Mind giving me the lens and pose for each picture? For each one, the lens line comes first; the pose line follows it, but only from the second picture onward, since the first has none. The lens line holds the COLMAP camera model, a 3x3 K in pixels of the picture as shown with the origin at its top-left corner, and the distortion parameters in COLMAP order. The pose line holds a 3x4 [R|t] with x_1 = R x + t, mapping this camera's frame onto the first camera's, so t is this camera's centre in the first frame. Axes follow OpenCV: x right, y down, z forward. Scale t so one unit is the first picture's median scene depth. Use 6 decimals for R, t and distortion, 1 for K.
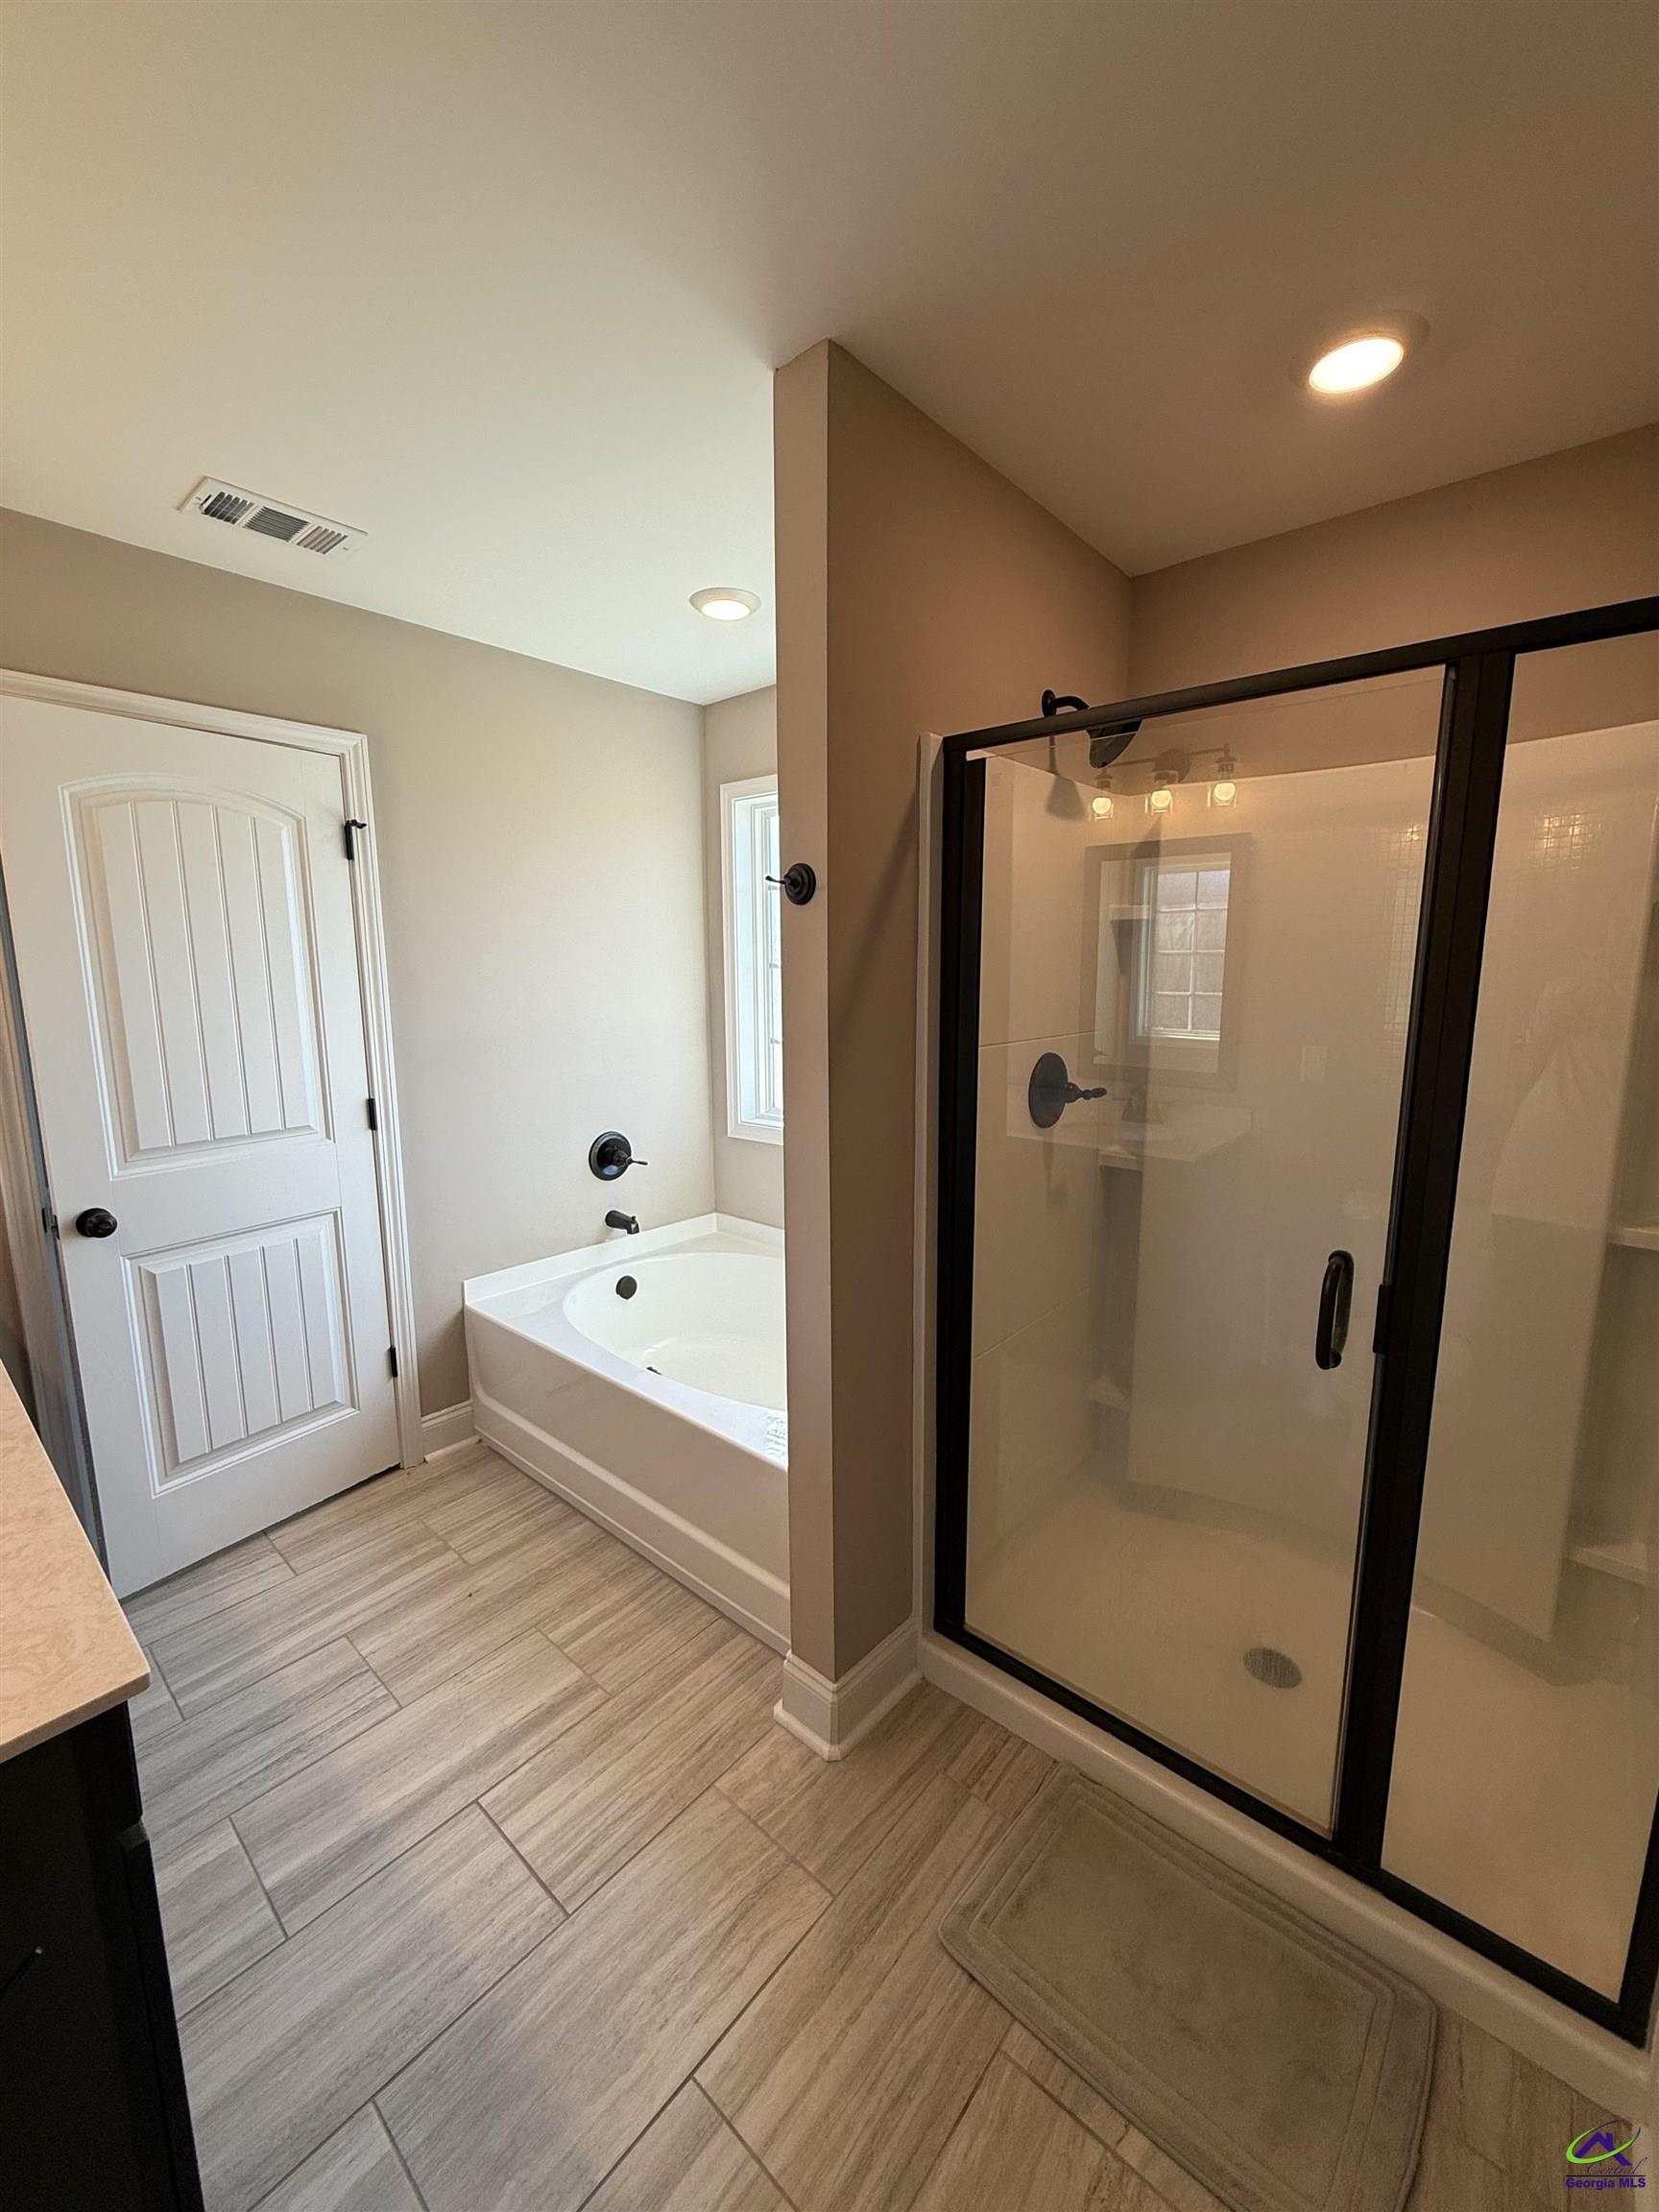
lens RADIAL K [[878.0, 0, 829.0], [0, 878.0, 1095.7], [0, 0, 1]] dist [-0.000517, -0.000246]
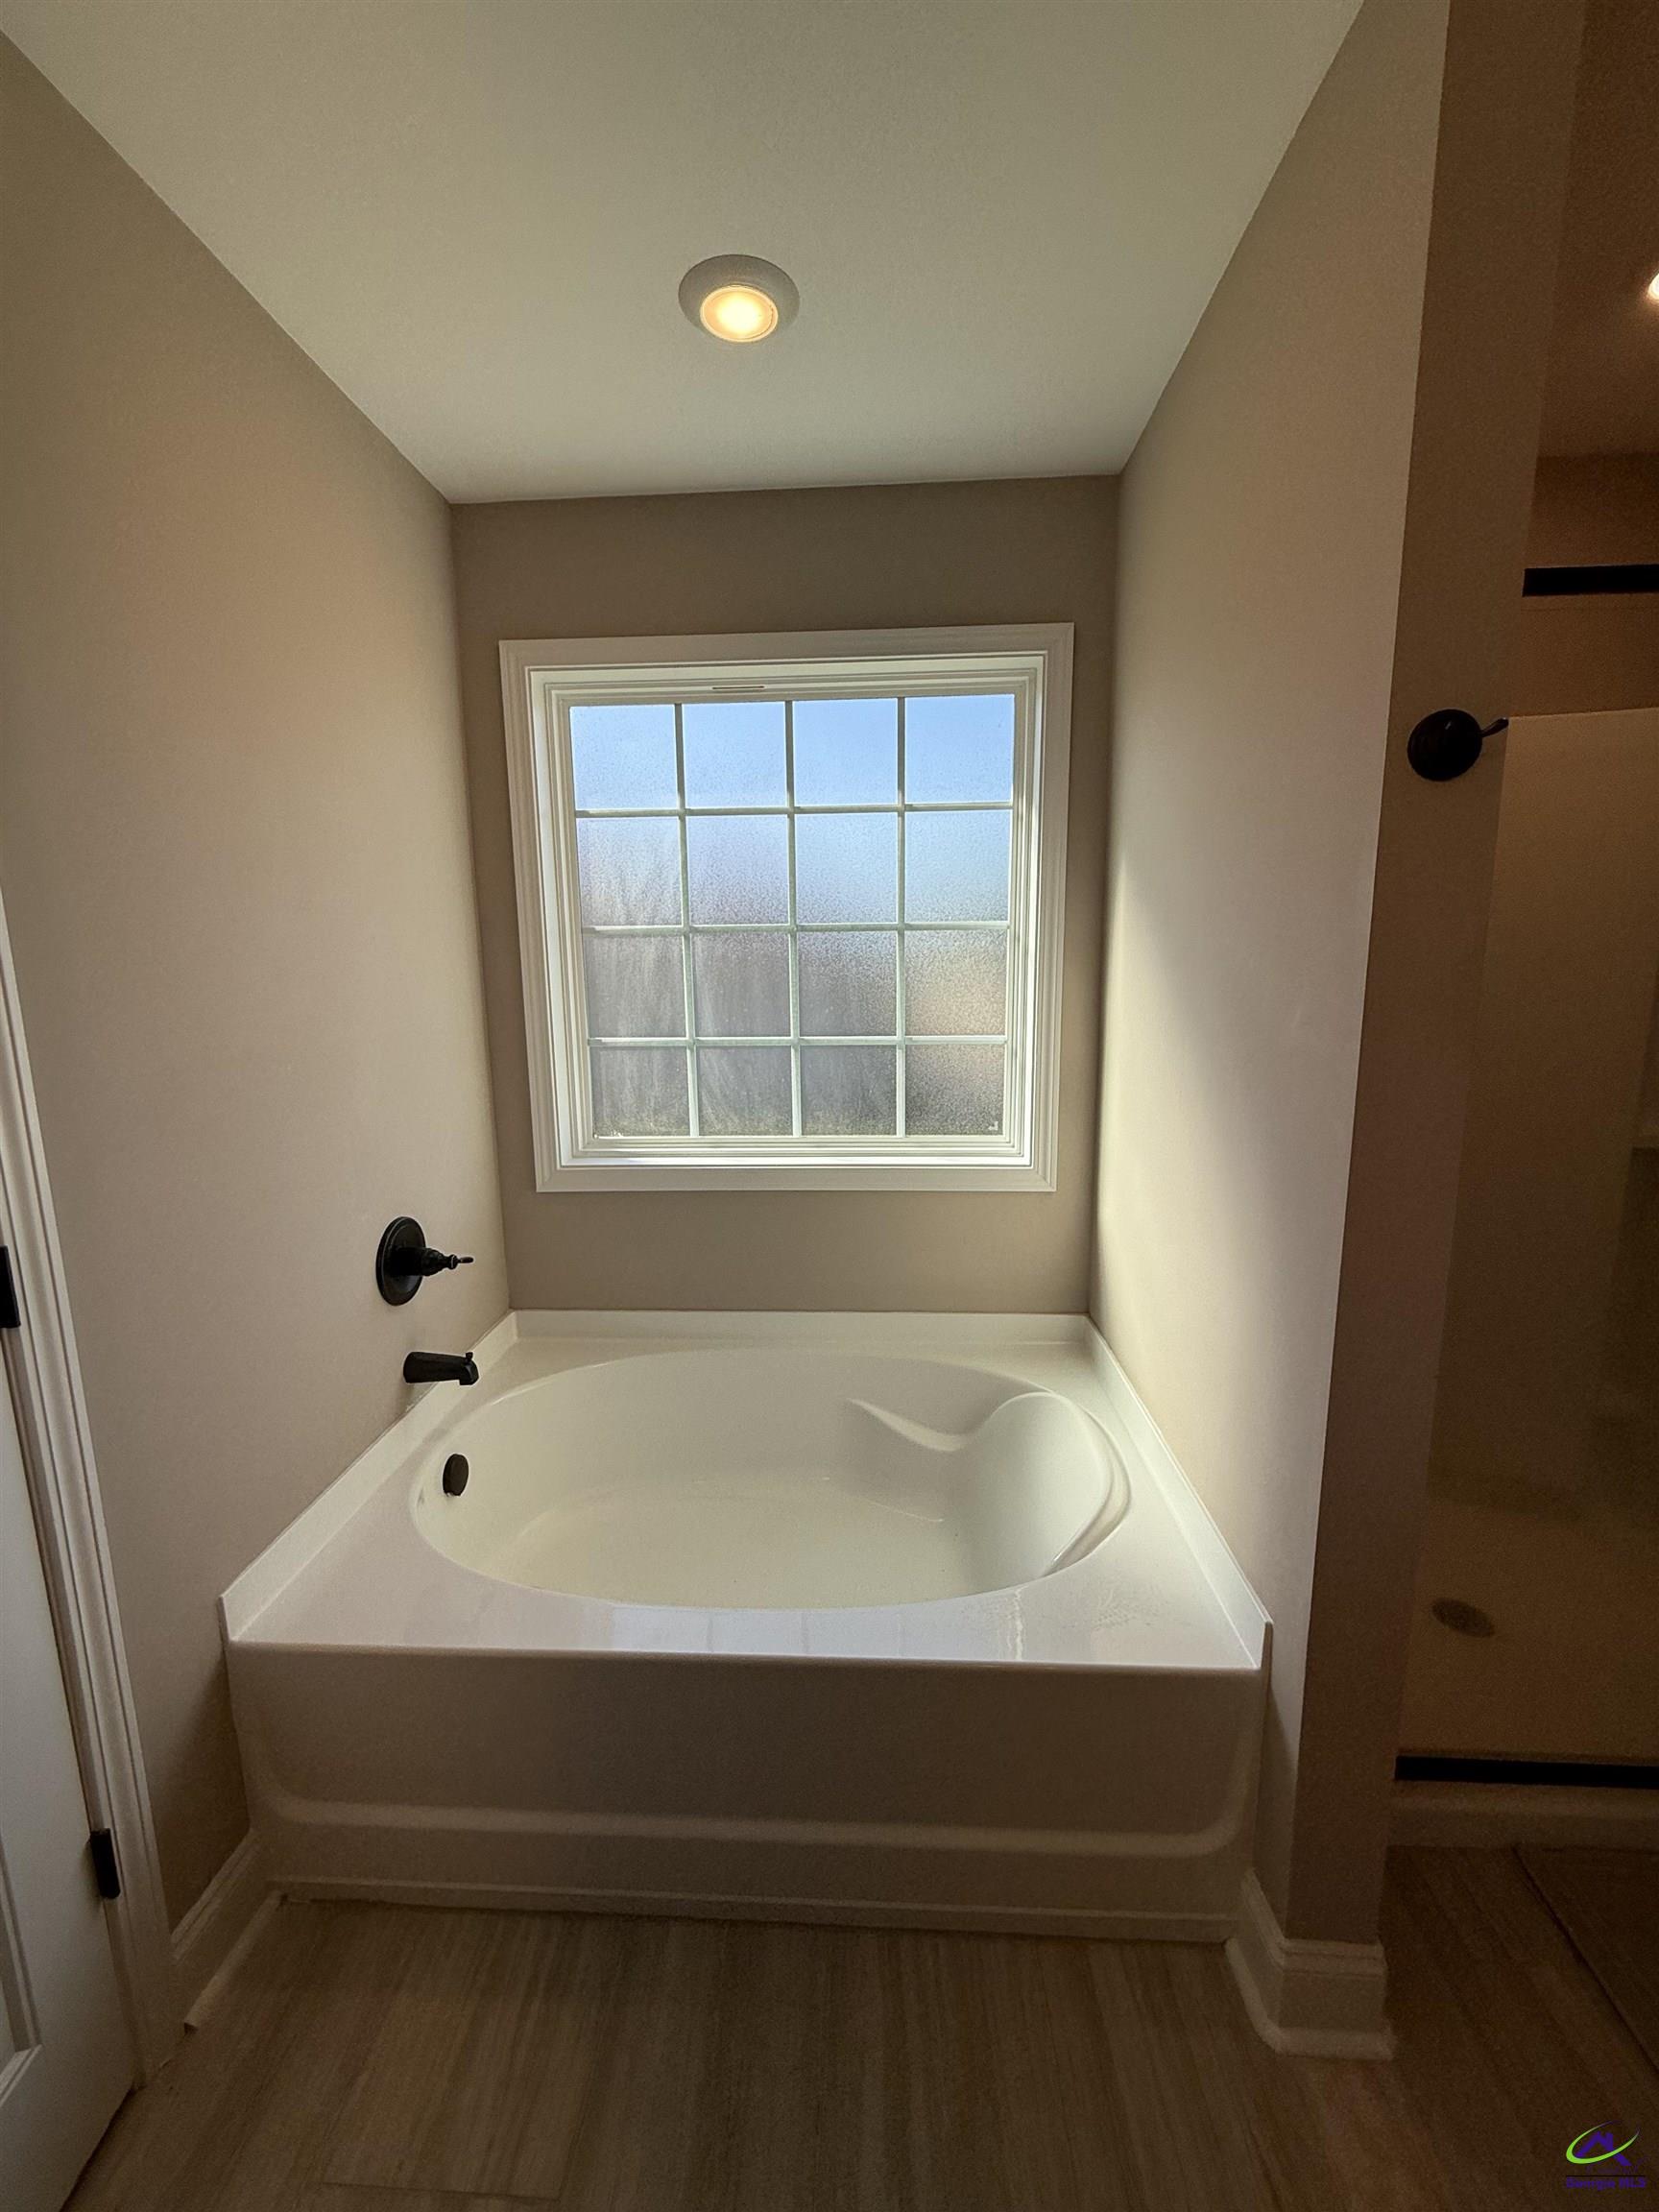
lens RADIAL K [[878.0, 0, 829.0], [0, 878.0, 1095.7], [0, 0, 1]] dist [-0.000517, -0.000246]
pose [[0.786747, -0.106558, 0.608008, -0.417894], [0.100498, 0.993957, 0.044156, -0.039767], [-0.609039, 0.026364, 0.792702, 0.430929]]
